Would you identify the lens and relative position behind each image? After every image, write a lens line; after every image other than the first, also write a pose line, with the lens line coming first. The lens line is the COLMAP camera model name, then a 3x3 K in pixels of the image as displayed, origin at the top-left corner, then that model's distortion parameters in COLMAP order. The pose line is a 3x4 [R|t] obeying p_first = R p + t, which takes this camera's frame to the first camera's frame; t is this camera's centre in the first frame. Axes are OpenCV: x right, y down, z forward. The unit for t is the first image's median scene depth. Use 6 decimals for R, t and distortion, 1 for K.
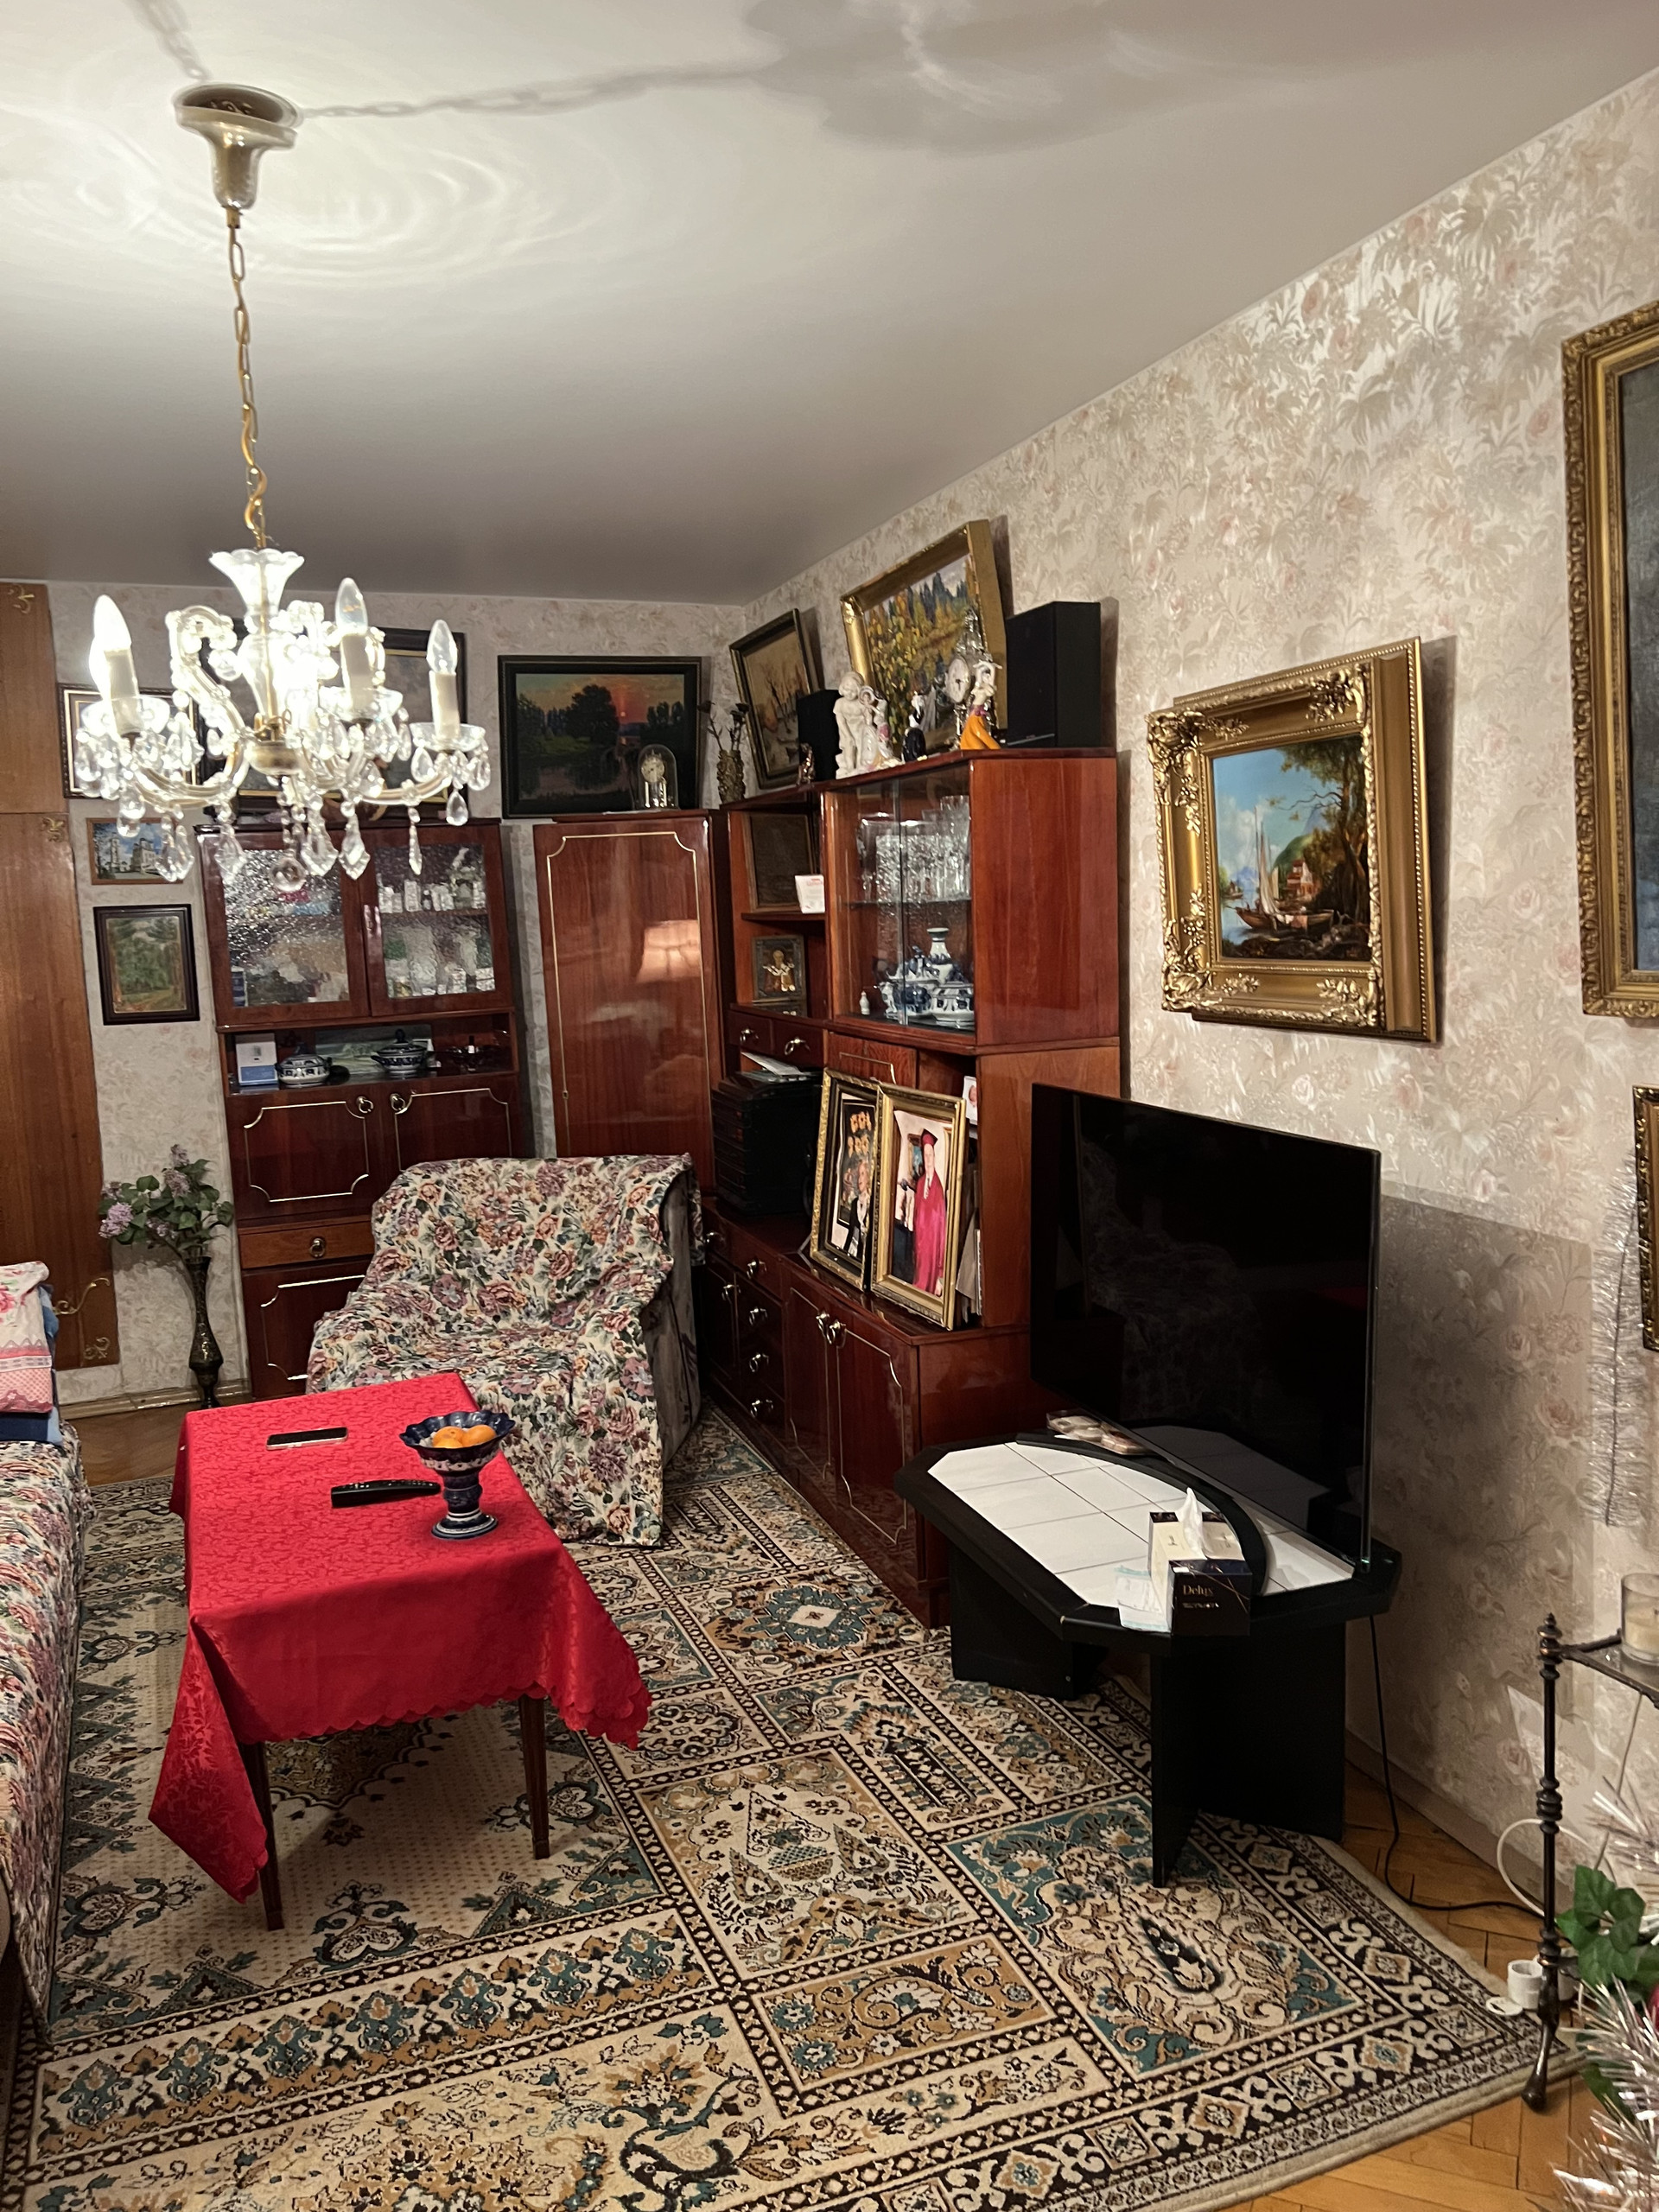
lens RADIAL K [[1639.5, 0, 832.3], [0, 1639.5, 1099.9], [0, 0, 1]] dist [0.056175, -0.053207]
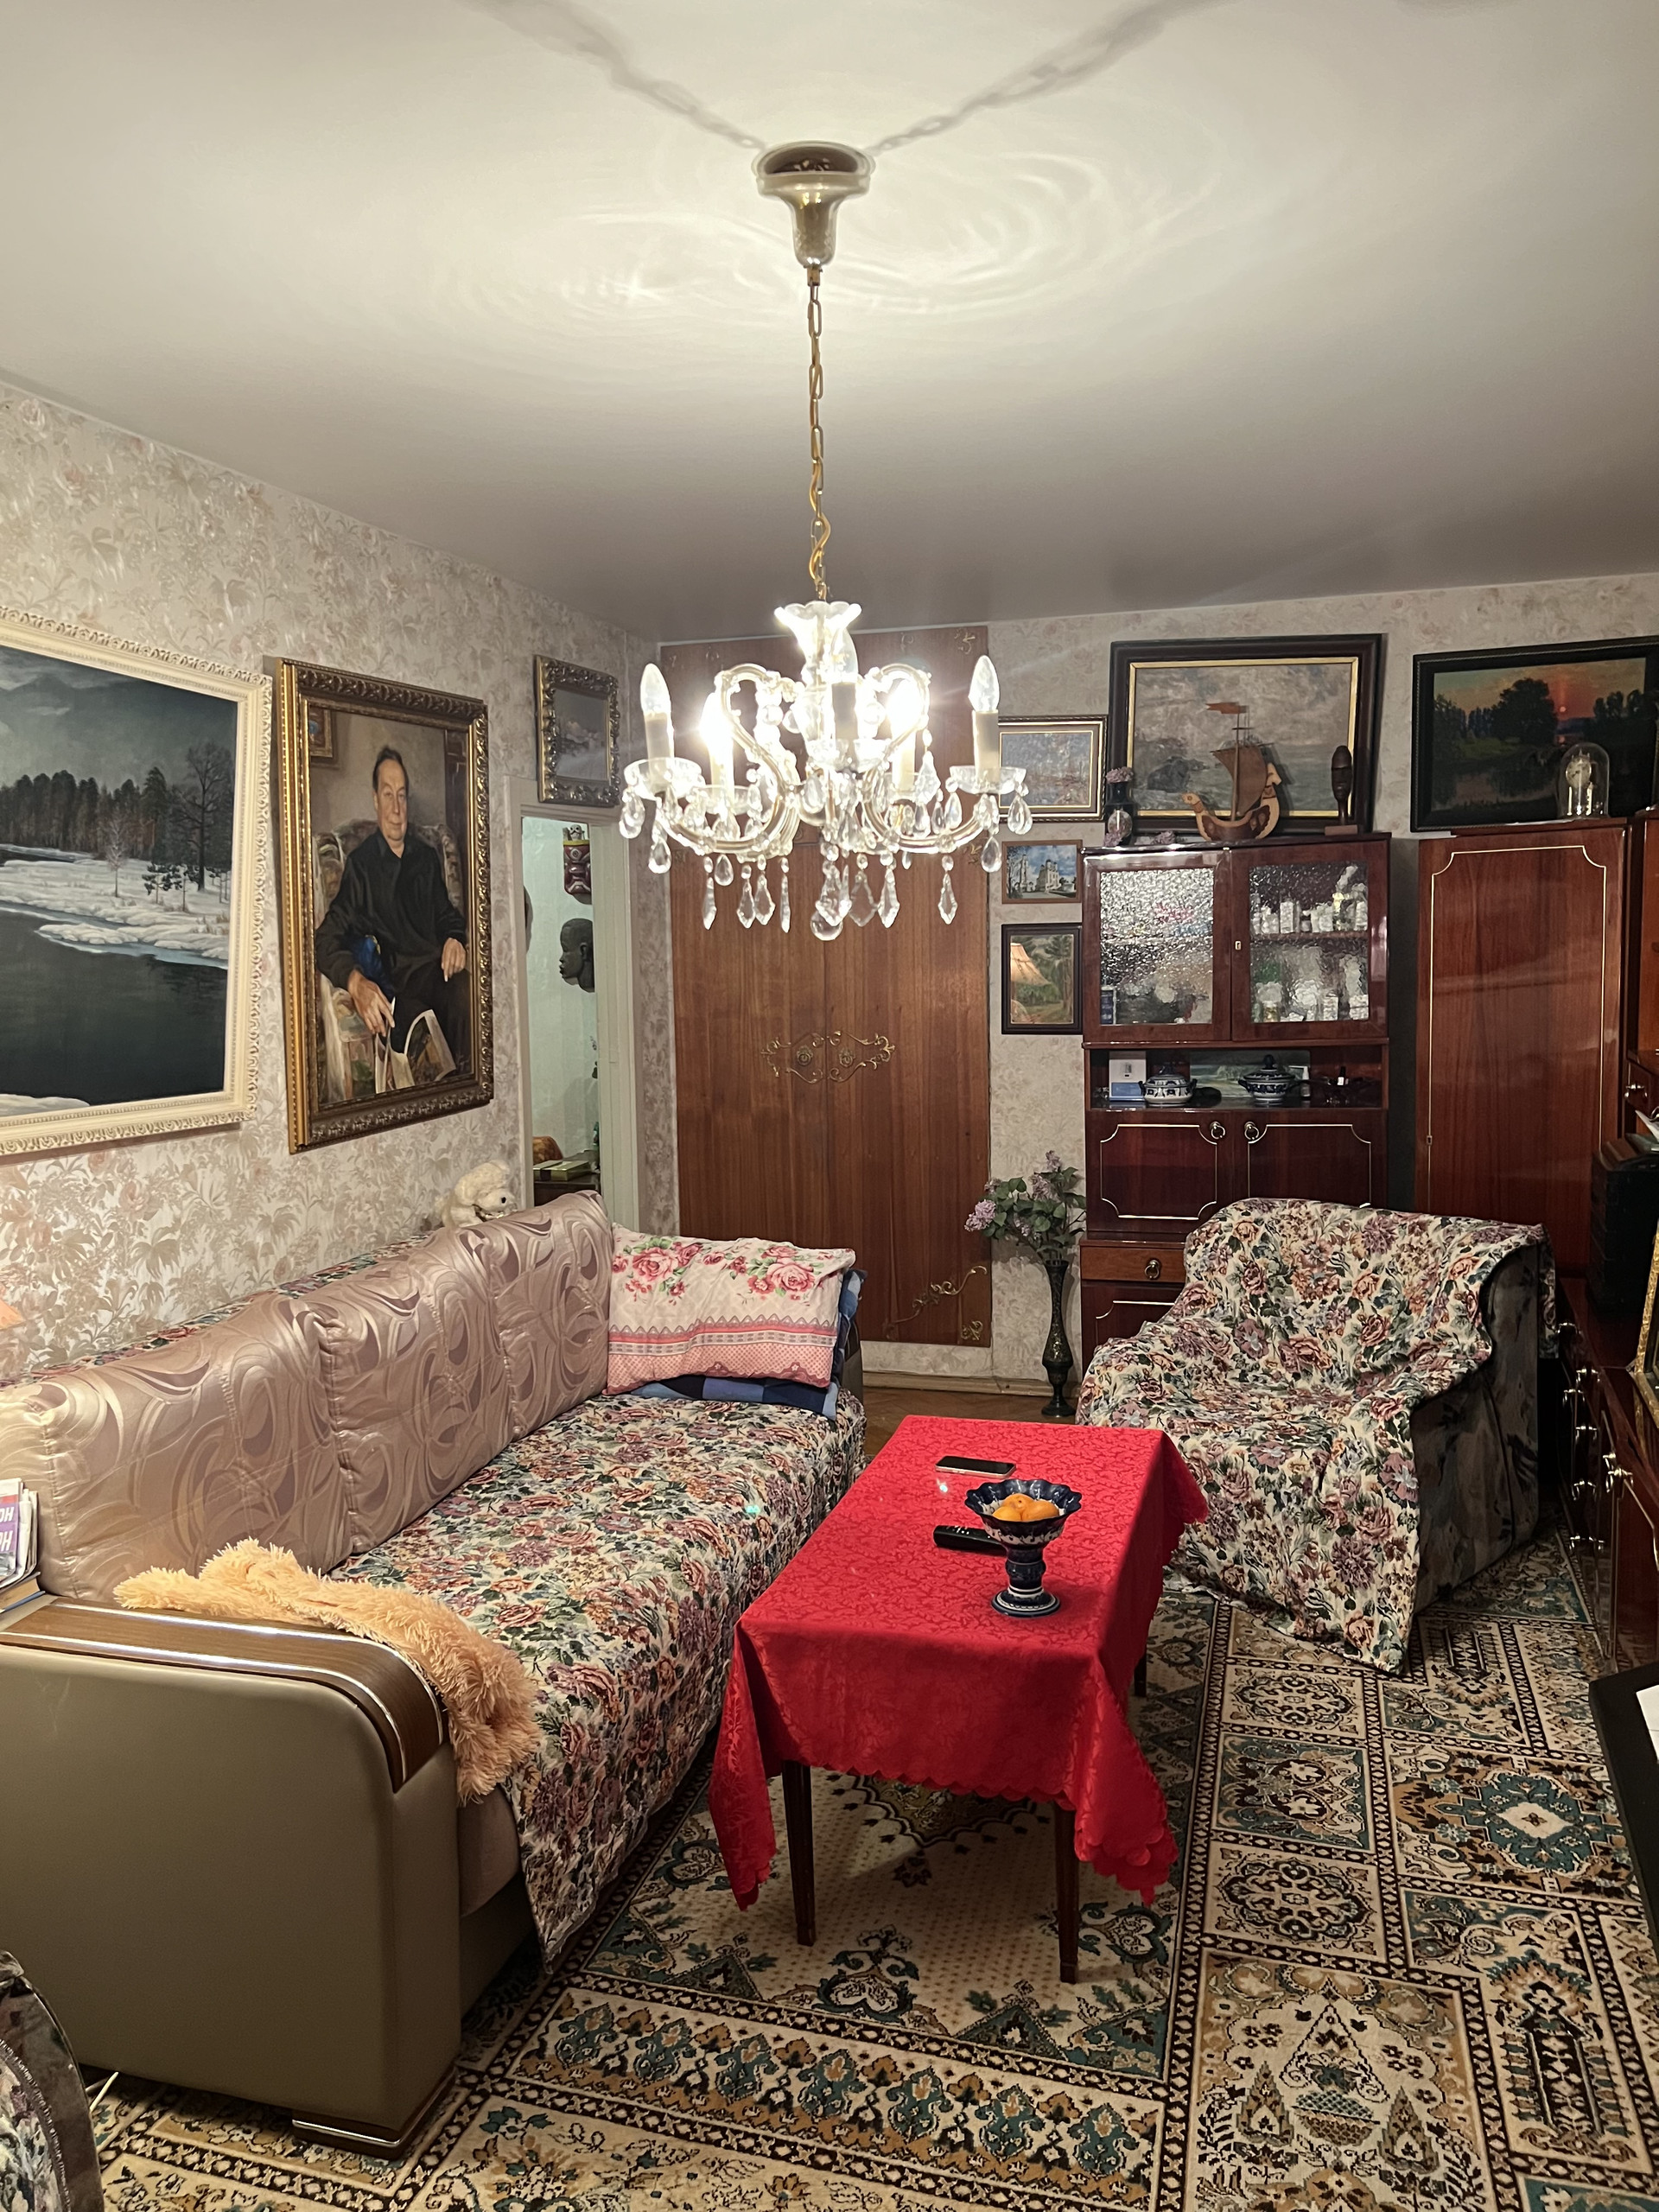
lens RADIAL K [[1639.5, 0, 816.7], [0, 1639.5, 1101.4], [0, 0, 1]] dist [0.056175, -0.053207]
pose [[0.797957, 0.084549, -0.596755, 0.178309], [-0.084367, 0.996033, 0.028307, -0.036361], [0.596781, 0.027759, 0.801924, 0.128223]]
